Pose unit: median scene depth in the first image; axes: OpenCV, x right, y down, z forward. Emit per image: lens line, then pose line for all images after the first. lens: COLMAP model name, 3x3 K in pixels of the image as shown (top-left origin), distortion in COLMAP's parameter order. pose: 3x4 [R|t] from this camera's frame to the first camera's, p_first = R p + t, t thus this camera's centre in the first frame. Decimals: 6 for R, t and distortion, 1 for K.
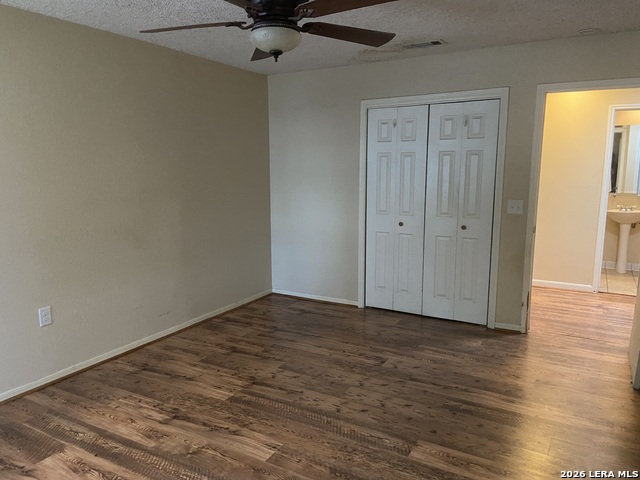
lens RADIAL K [[481.0, 0, 309.4], [0, 481.0, 235.2], [0, 0, 1]] dist [0.114662, -0.144747]
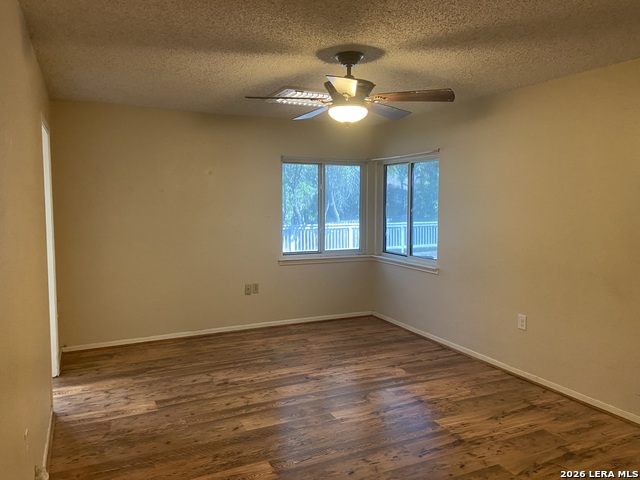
lens RADIAL K [[481.0, 0, 314.9], [0, 481.0, 235.6], [0, 0, 1]] dist [0.114662, -0.144747]
pose [[-0.567323, 0.064748, -0.820946, 0.810085], [-0.116618, 0.980541, 0.157925, -0.195947], [0.815196, 0.185332, -0.548732, 1.264779]]
